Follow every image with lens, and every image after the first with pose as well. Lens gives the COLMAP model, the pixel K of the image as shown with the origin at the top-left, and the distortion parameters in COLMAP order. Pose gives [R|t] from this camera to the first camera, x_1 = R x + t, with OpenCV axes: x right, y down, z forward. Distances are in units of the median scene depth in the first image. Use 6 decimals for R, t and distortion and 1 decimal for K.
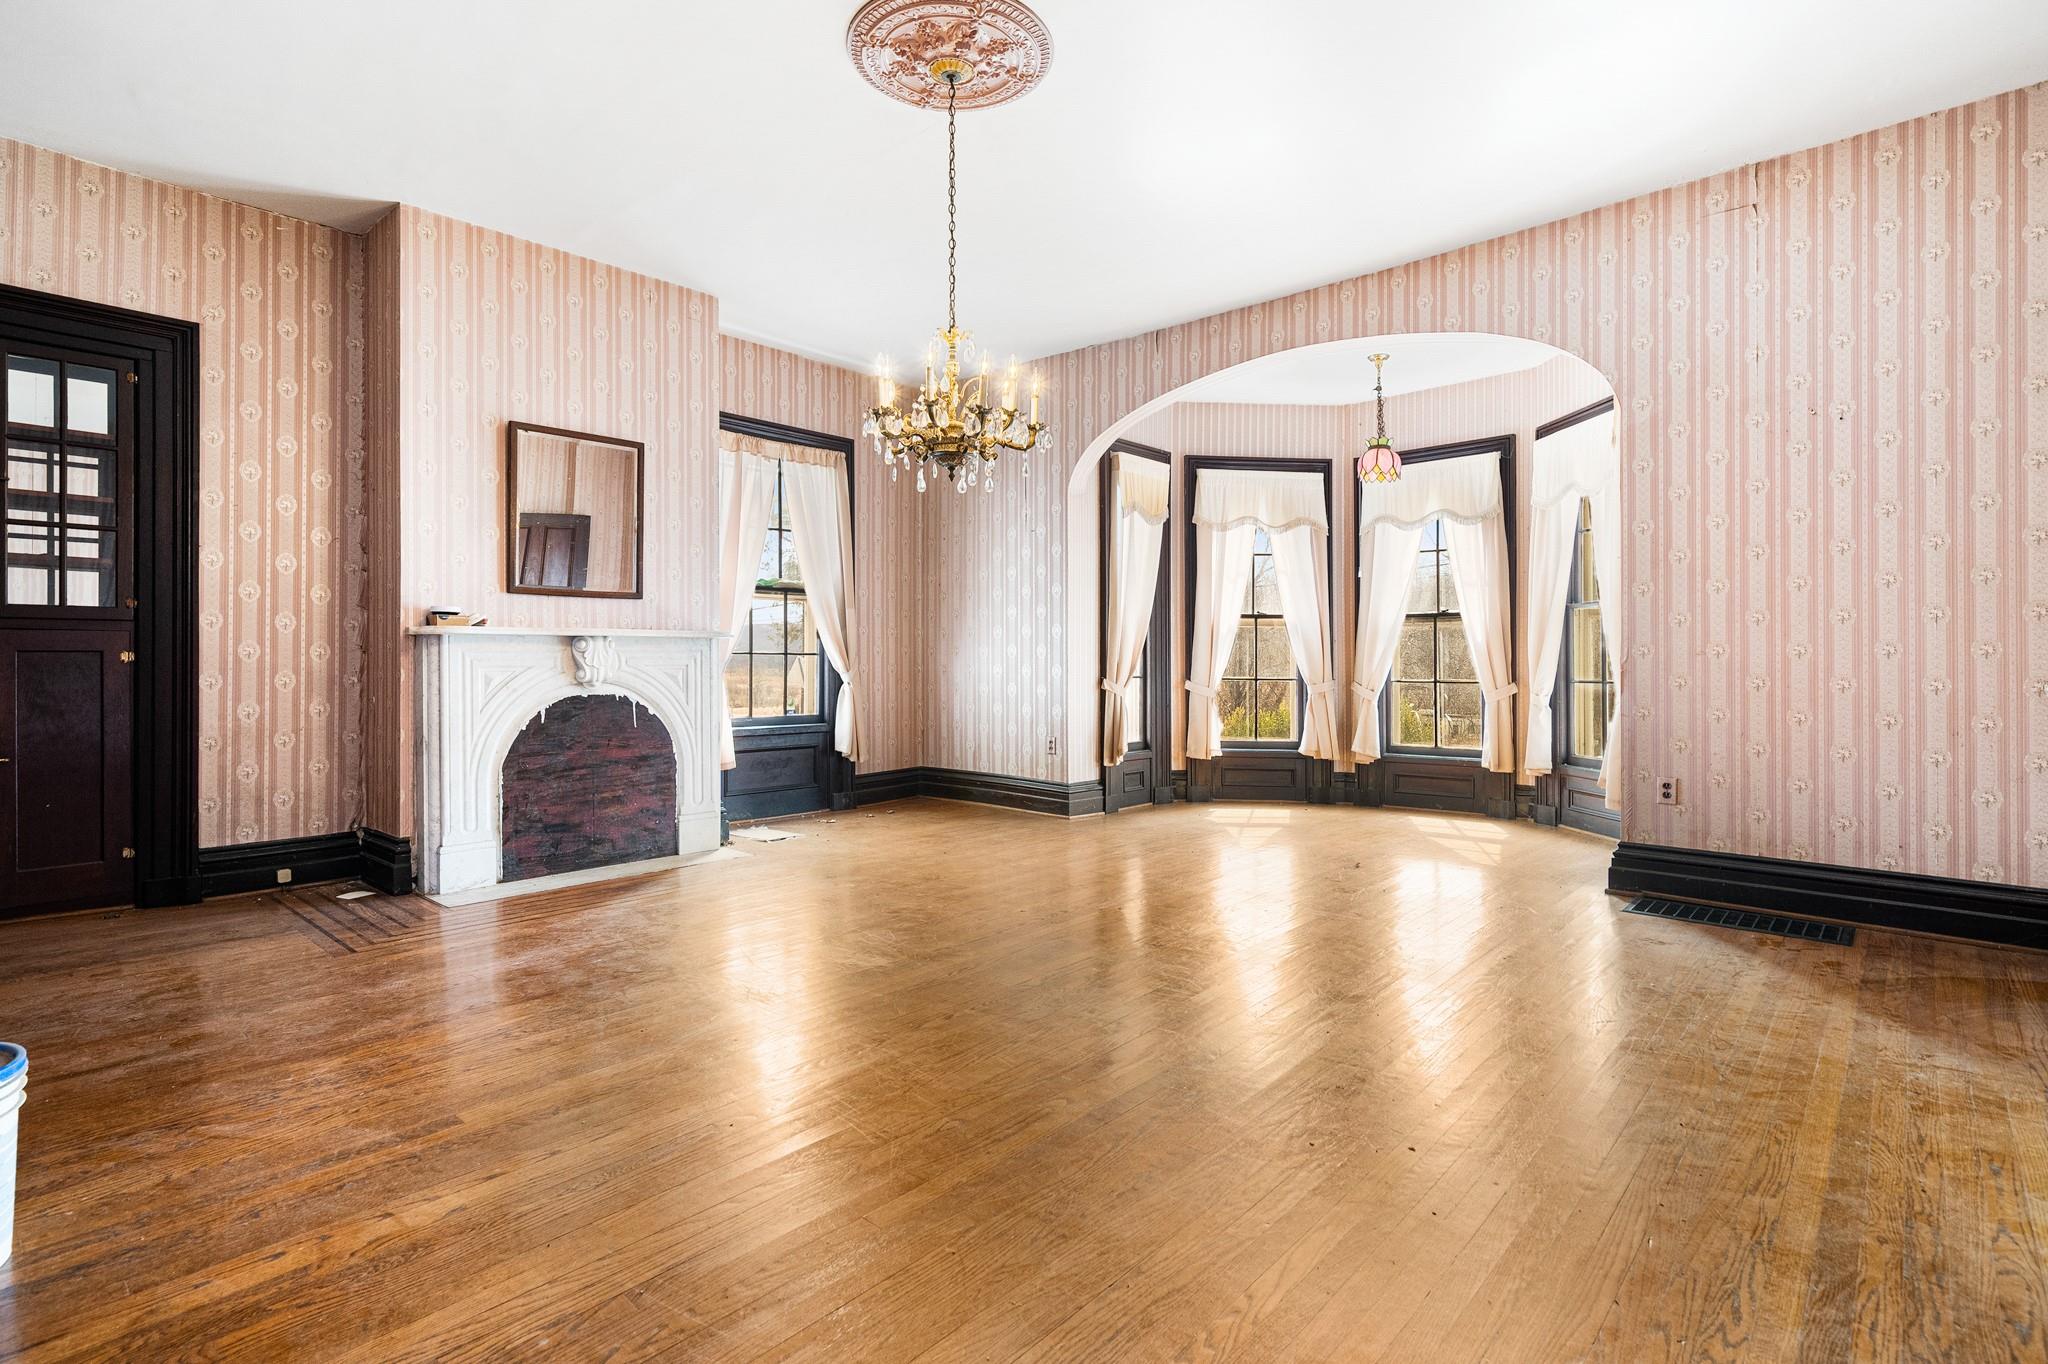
lens RADIAL K [[970.4, 0, 1024.0], [0, 970.4, 682.0], [0, 0, 1]] dist [-0.009121, 0.000360]
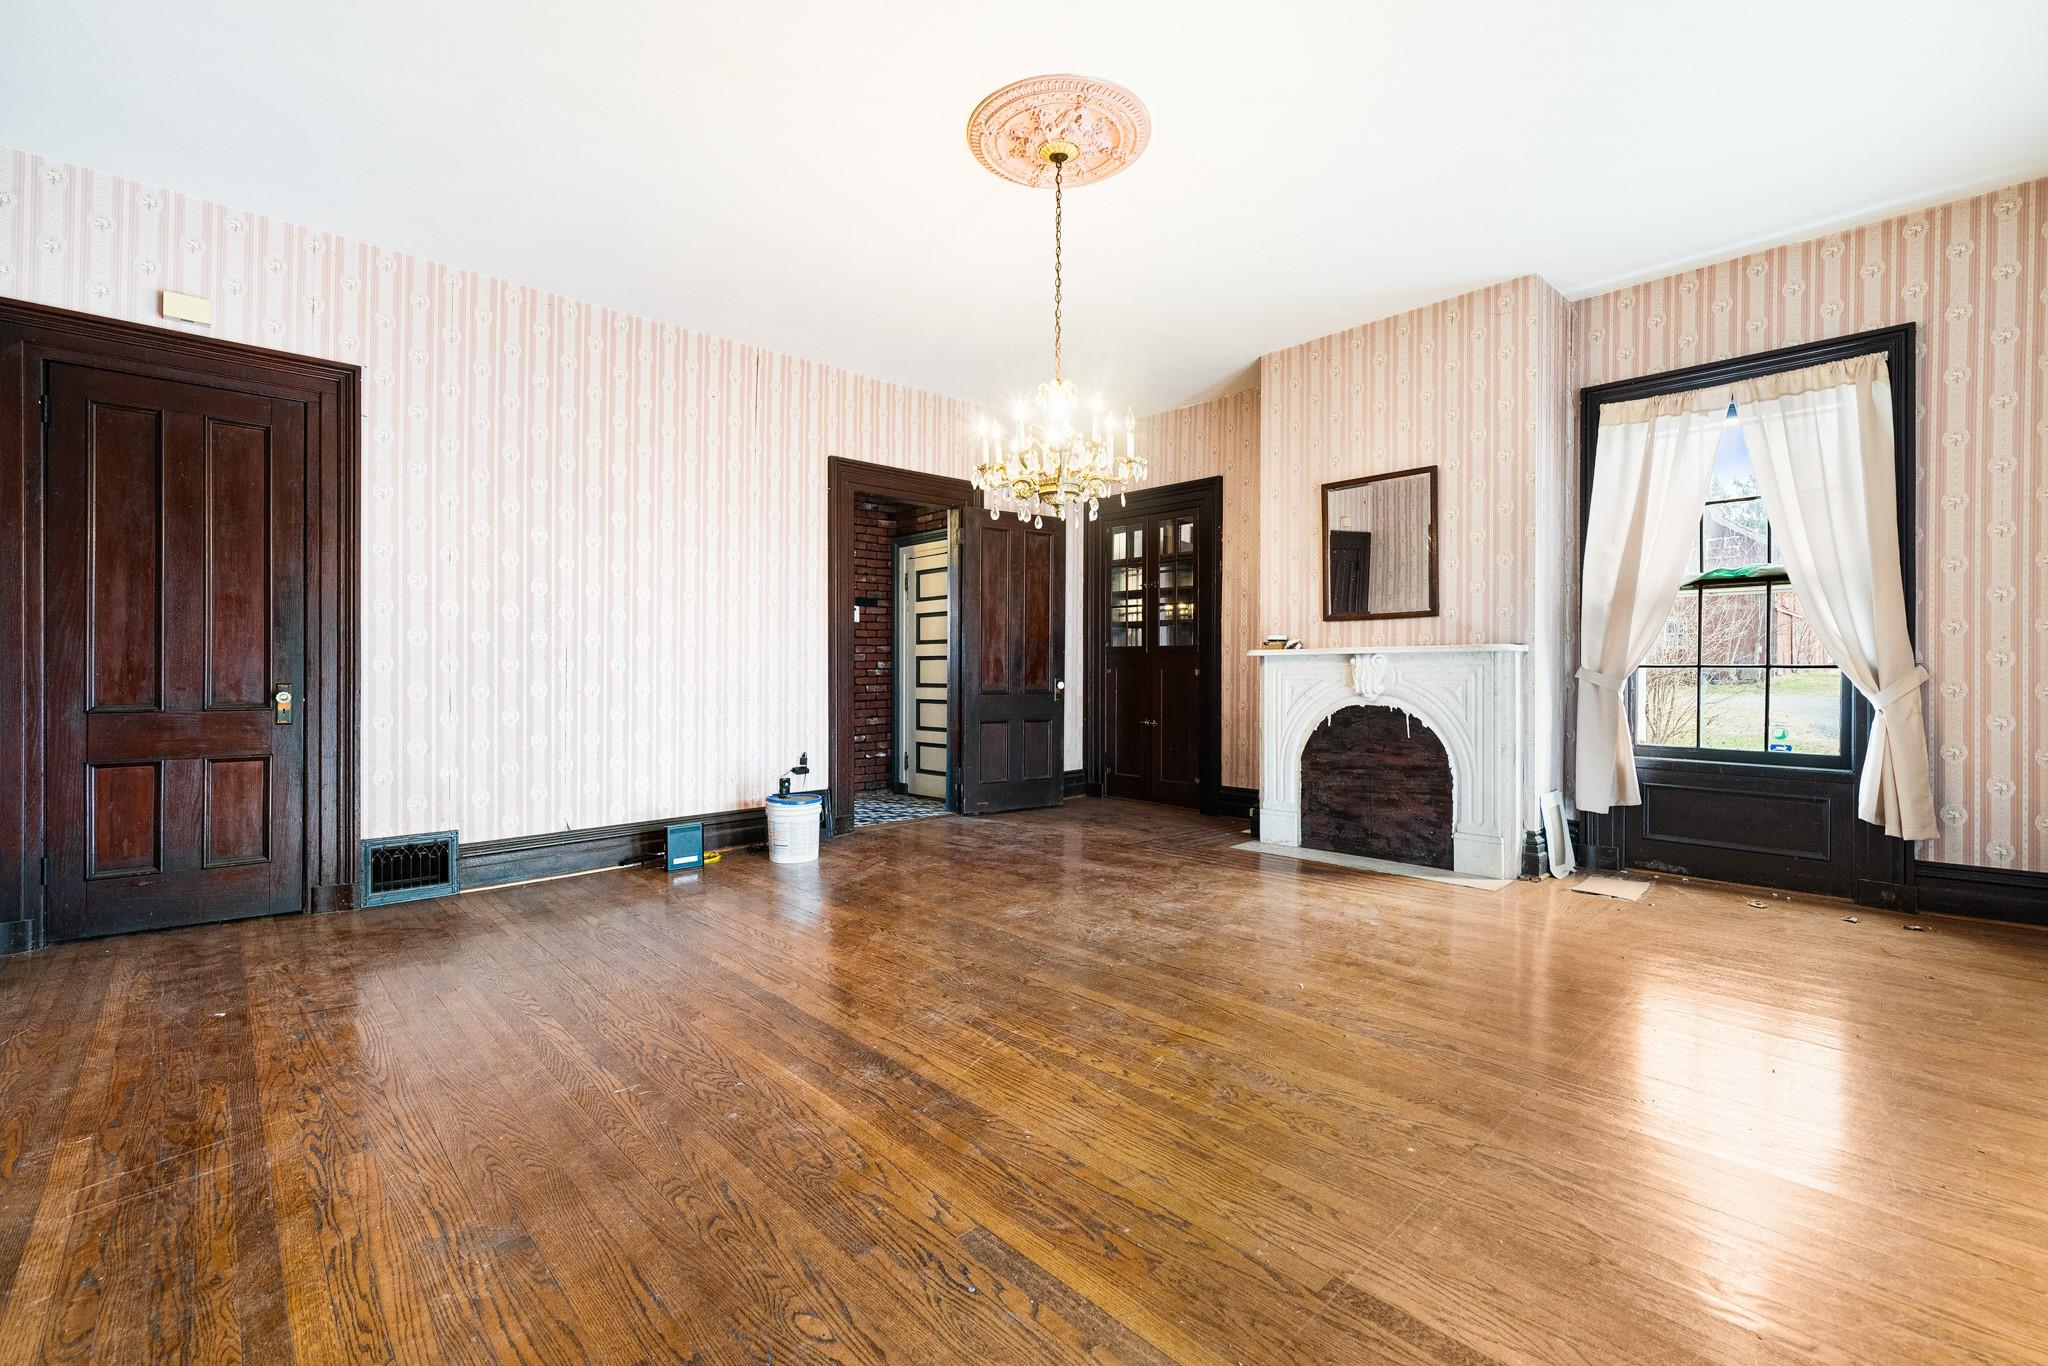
lens RADIAL K [[881.7, 0, 1024.0], [0, 881.7, 683.0], [0, 0, 1]] dist [-0.004618, -0.000311]
pose [[-0.075738, 0.013380, -0.997038, 0.620075], [-0.021246, 0.999661, 0.015029, -0.019820], [0.996901, 0.022322, -0.075428, 0.678944]]
